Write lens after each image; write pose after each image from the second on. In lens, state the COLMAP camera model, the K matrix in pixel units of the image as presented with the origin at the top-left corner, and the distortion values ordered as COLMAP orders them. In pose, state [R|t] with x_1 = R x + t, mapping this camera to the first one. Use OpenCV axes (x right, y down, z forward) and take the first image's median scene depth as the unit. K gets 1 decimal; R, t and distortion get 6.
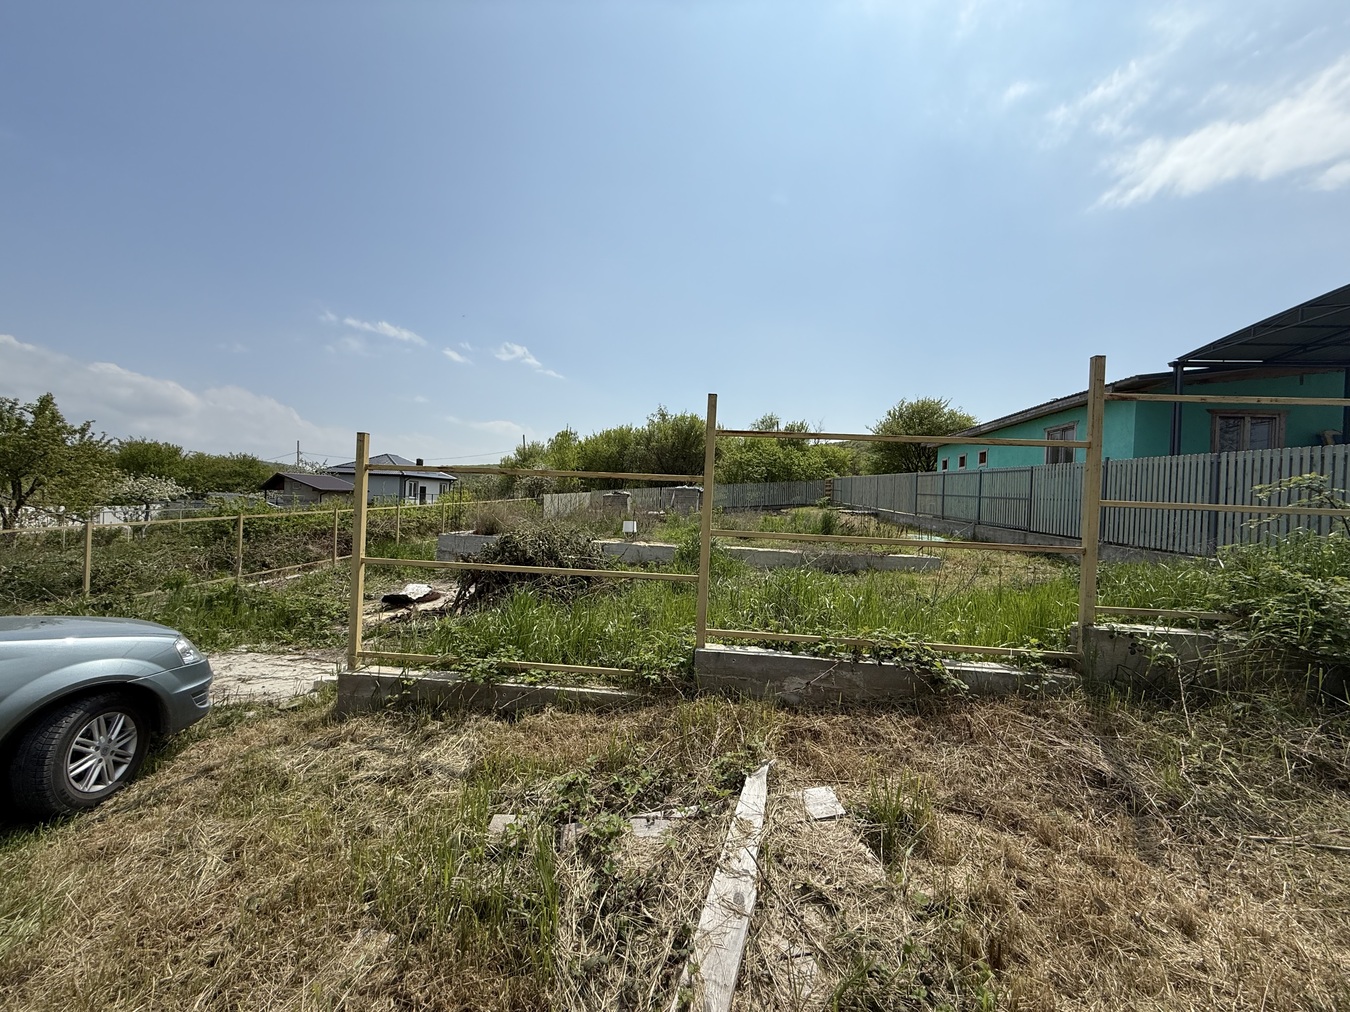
lens RADIAL K [[534.6, 0, 681.4], [0, 534.6, 483.0], [0, 0, 1]] dist [-0.002991, -0.000543]
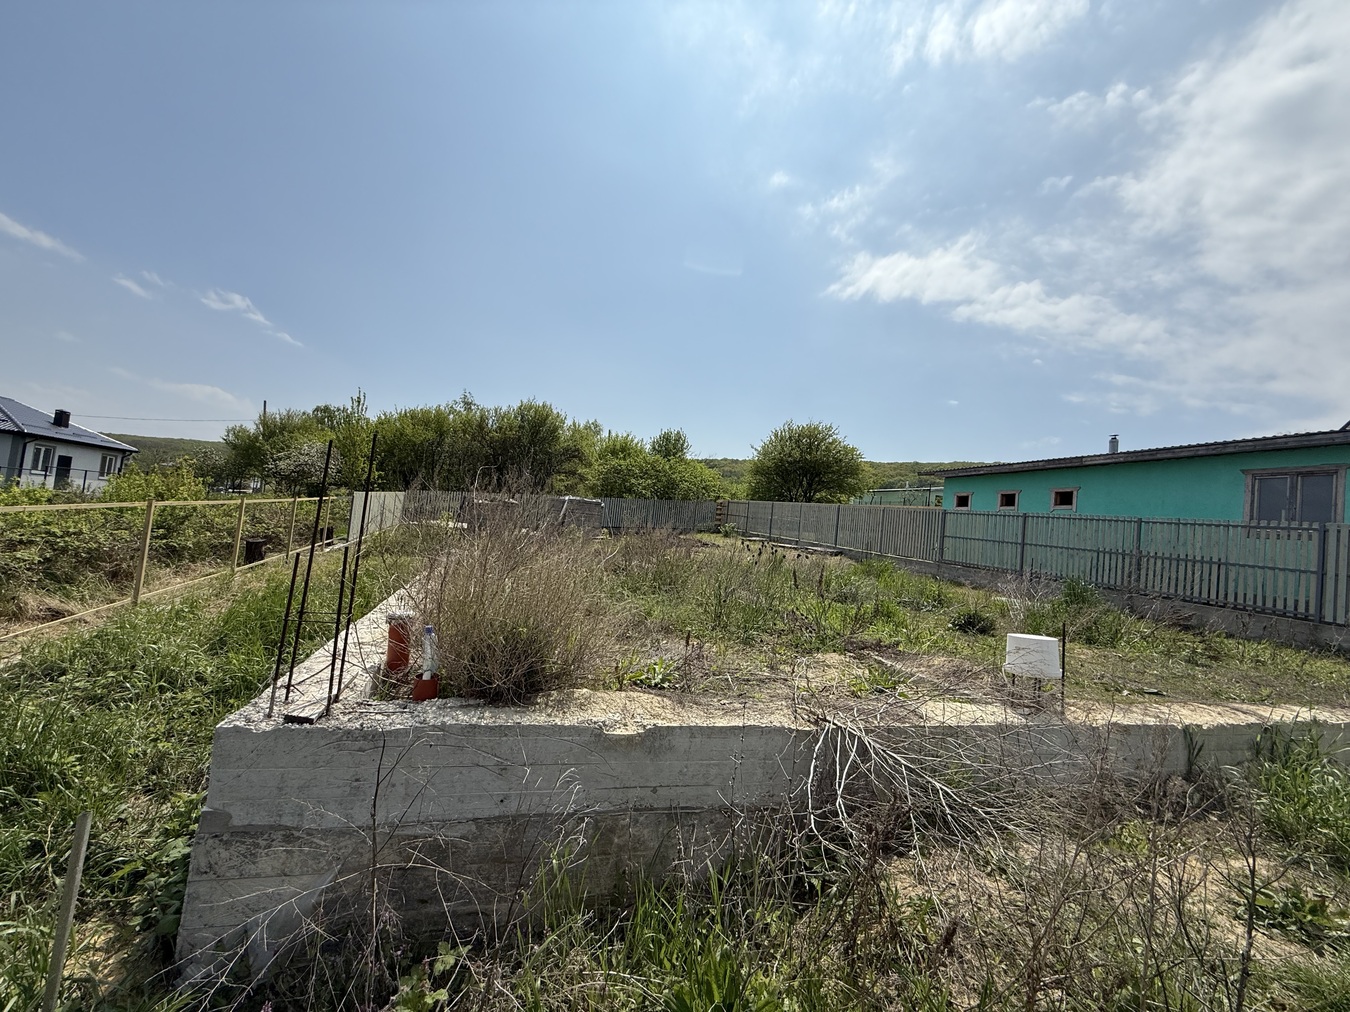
lens RADIAL K [[534.6, 0, 671.7], [0, 534.6, 497.5], [0, 0, 1]] dist [-0.002991, -0.000543]
pose [[0.913659, 0.083533, 0.397805, -0.092444], [-0.084253, 0.996321, -0.015704, 0.004400], [-0.397653, -0.019168, 0.917336, 0.174960]]
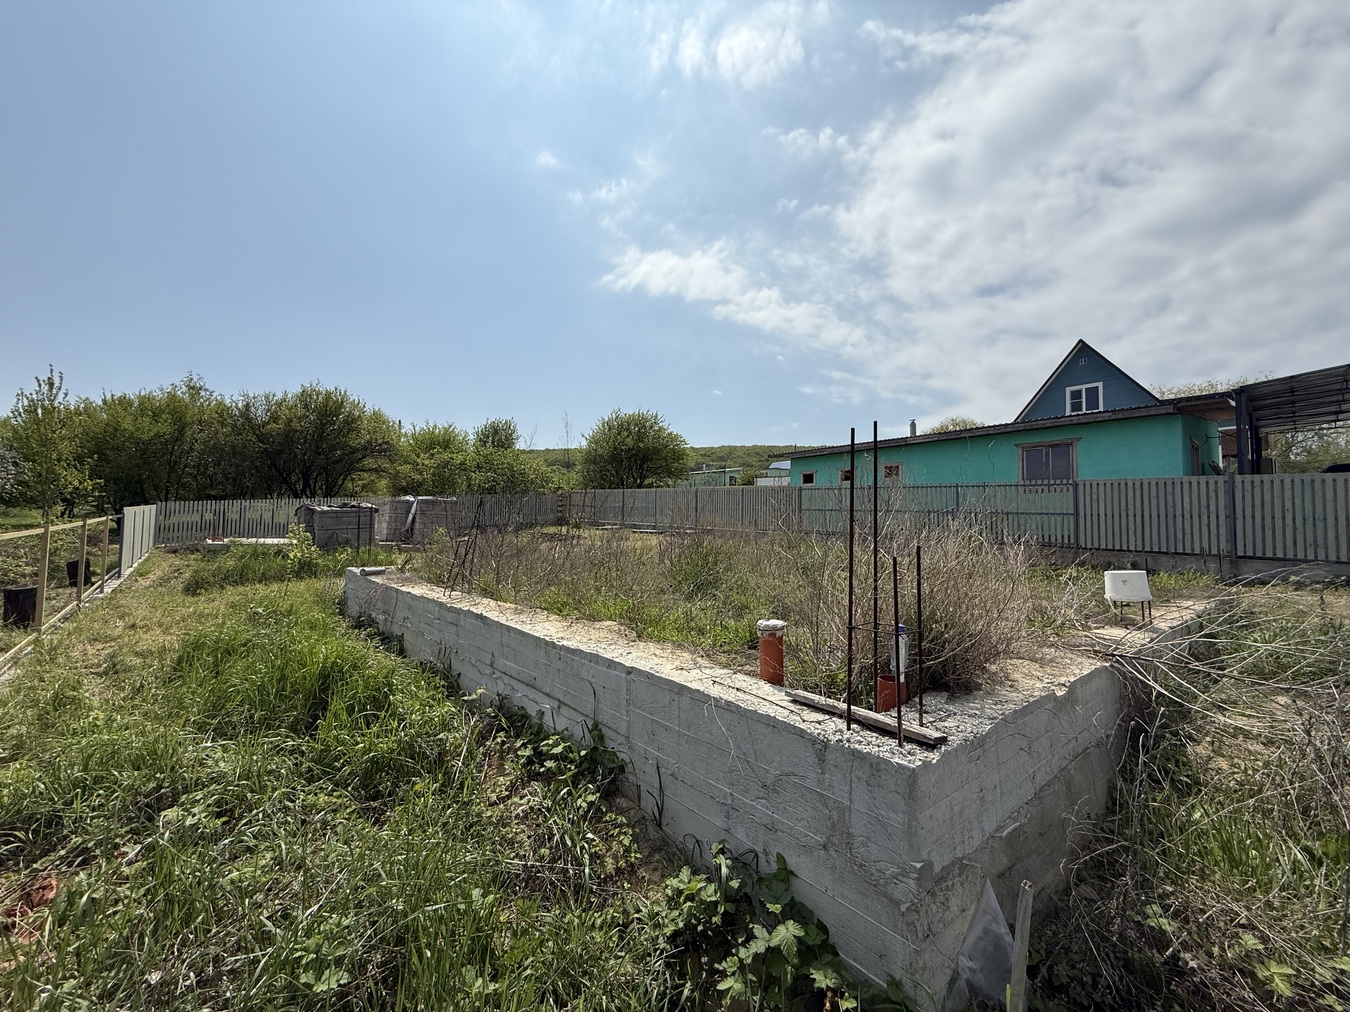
lens RADIAL K [[534.6, 0, 669.1], [0, 534.6, 505.7], [0, 0, 1]] dist [-0.002991, -0.000543]
pose [[0.699913, 0.010838, 0.714146, -0.135231], [-0.015810, 0.999875, 0.000320, 0.006998], [-0.714053, -0.011515, 0.699997, 0.207899]]
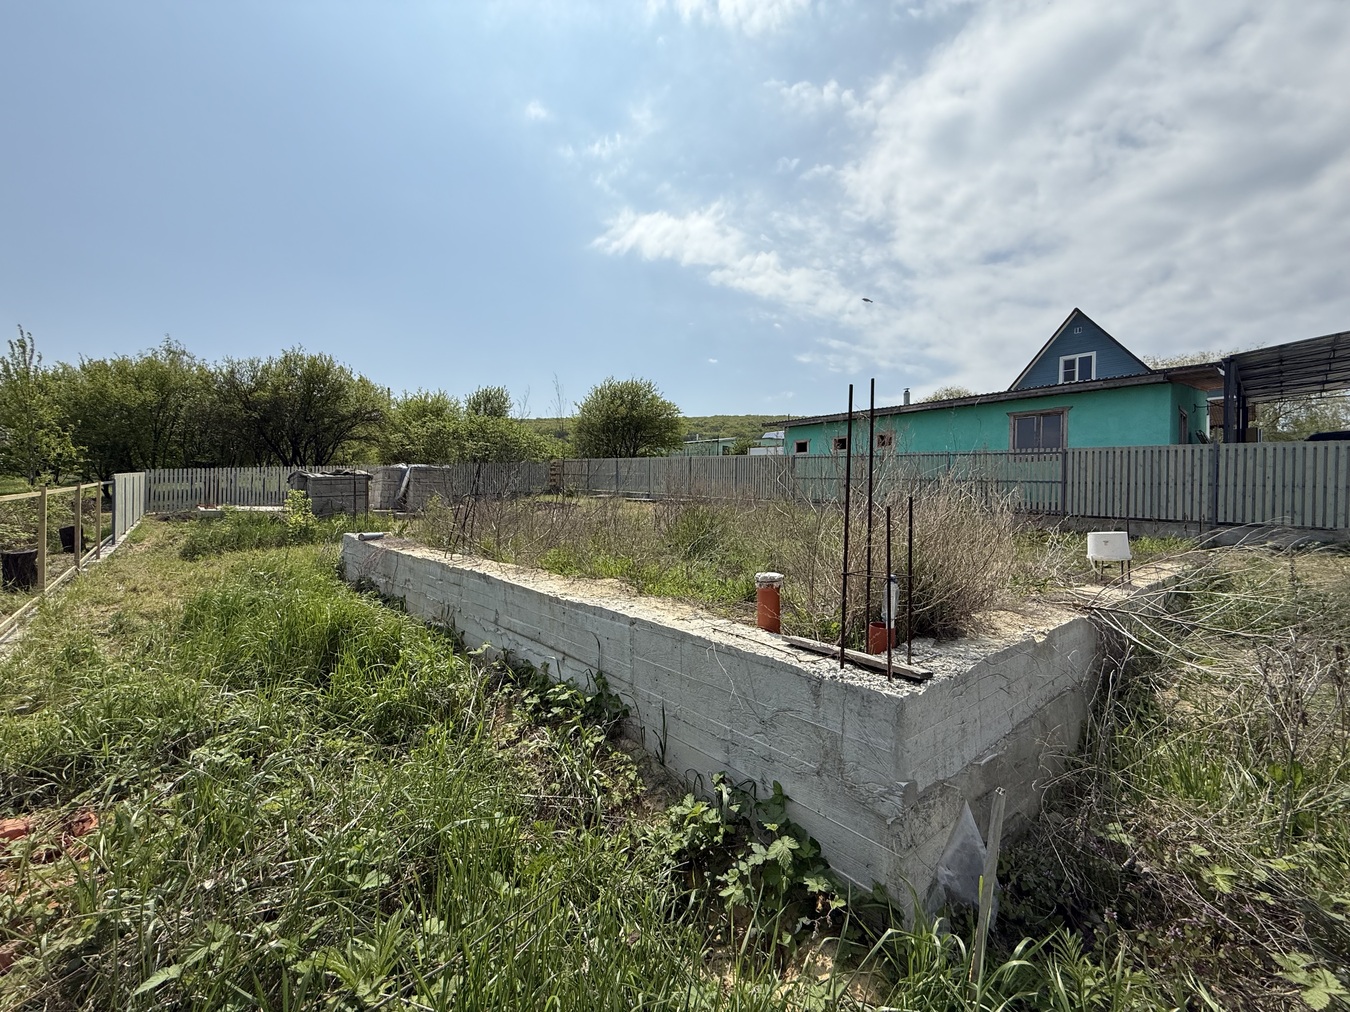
lens RADIAL K [[534.6, 0, 670.9], [0, 534.6, 508.6], [0, 0, 1]] dist [-0.002991, -0.000543]
pose [[0.688435, -0.032455, 0.724571, -0.136945], [-0.017125, 0.997992, 0.060973, 0.008256], [-0.725095, -0.054384, 0.686498, 0.207400]]
